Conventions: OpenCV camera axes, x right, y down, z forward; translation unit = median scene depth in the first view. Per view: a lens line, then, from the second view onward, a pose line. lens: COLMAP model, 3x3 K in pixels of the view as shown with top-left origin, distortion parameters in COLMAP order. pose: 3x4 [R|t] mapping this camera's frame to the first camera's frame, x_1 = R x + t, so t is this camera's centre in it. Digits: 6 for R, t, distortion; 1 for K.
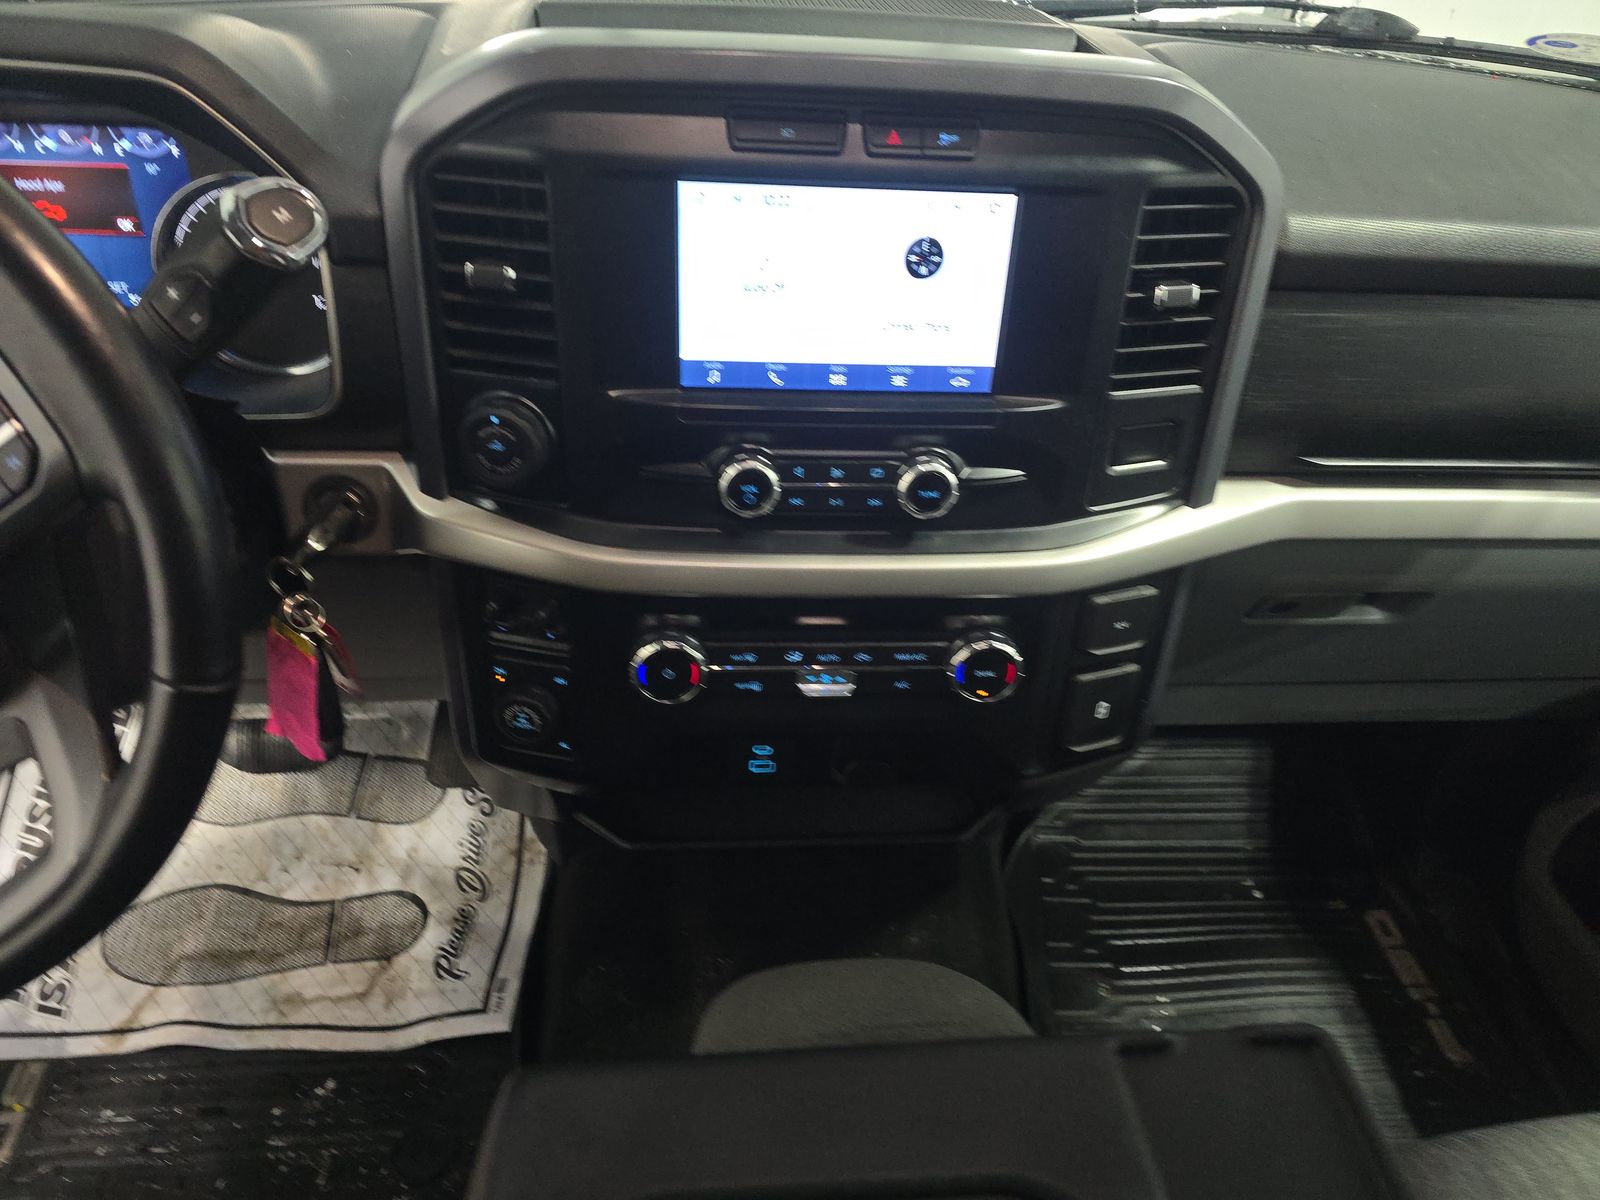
lens RADIAL K [[1077.0, 0, 813.7], [0, 1077.0, 602.3], [0, 0, 1]] dist [0.021473, -0.035051]
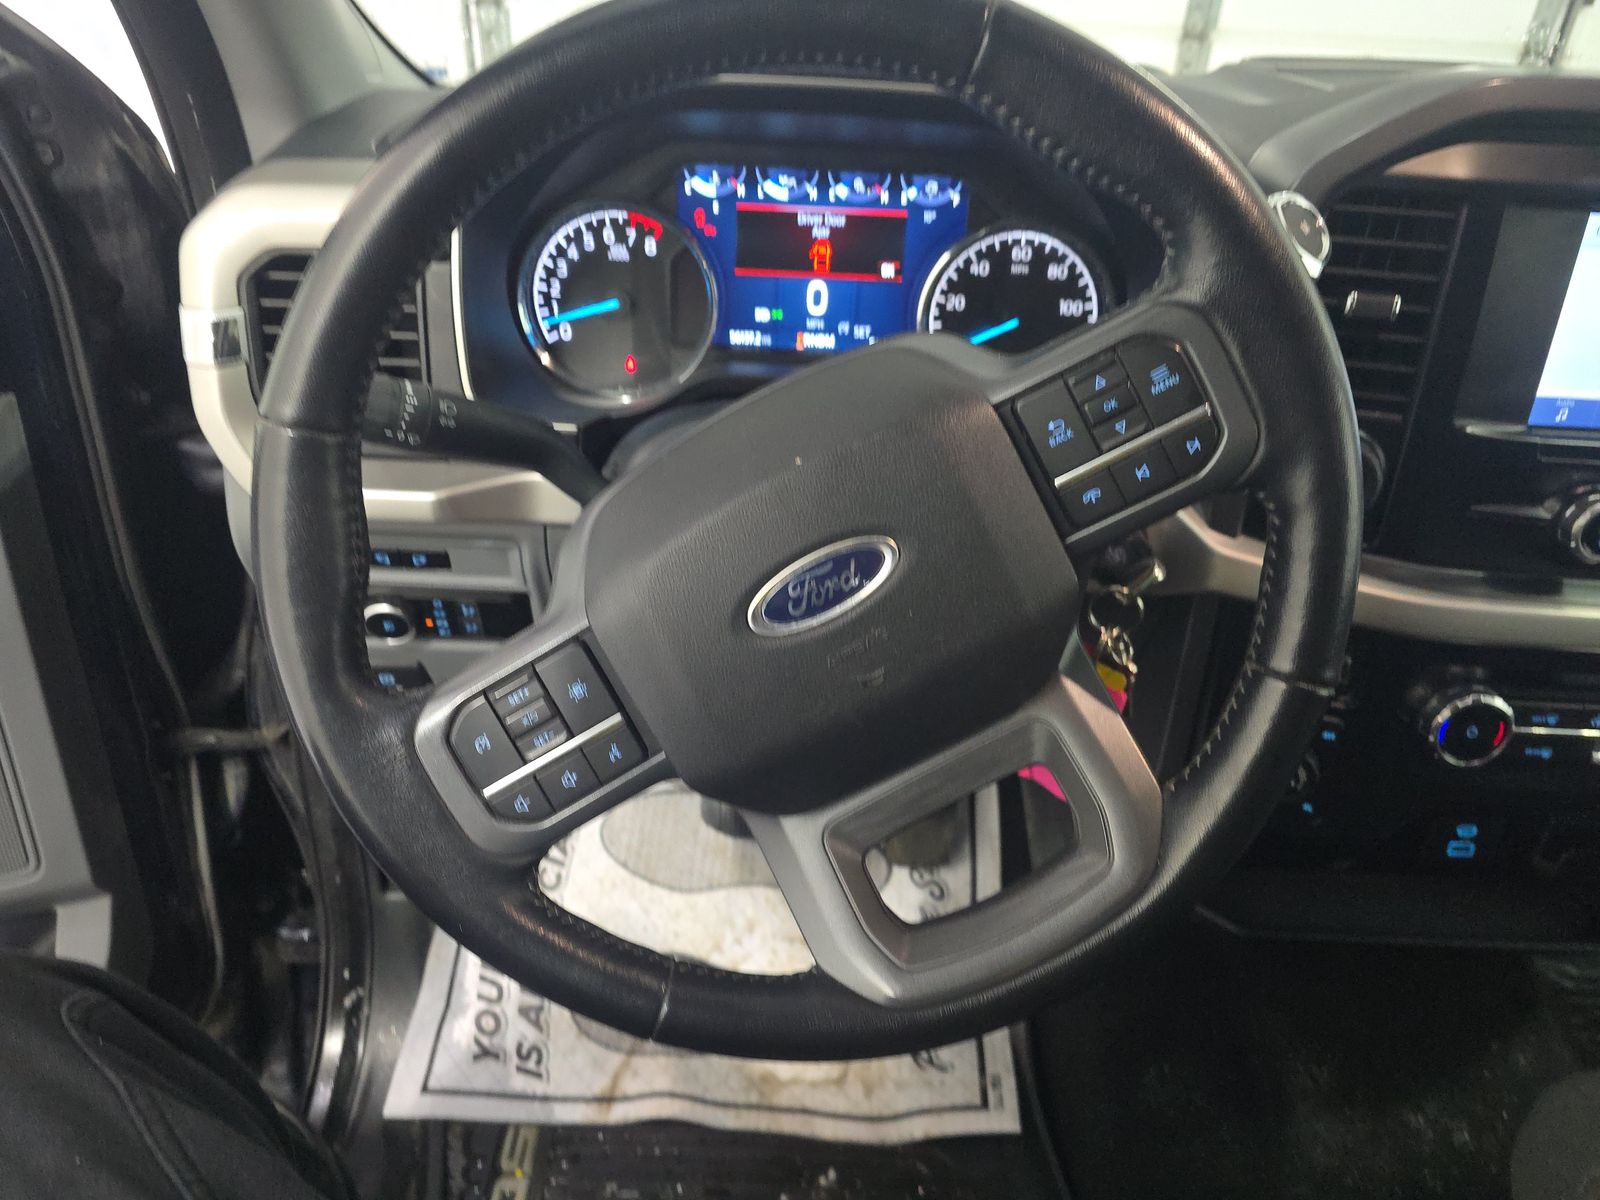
lens RADIAL K [[1077.0, 0, 795.3], [0, 1077.0, 604.9], [0, 0, 1]] dist [0.021473, -0.035051]
pose [[0.993405, 0.031961, -0.110116, -0.517072], [-0.043668, 0.993449, -0.105602, 0.068128], [0.106020, 0.109714, 0.988293, 0.006454]]
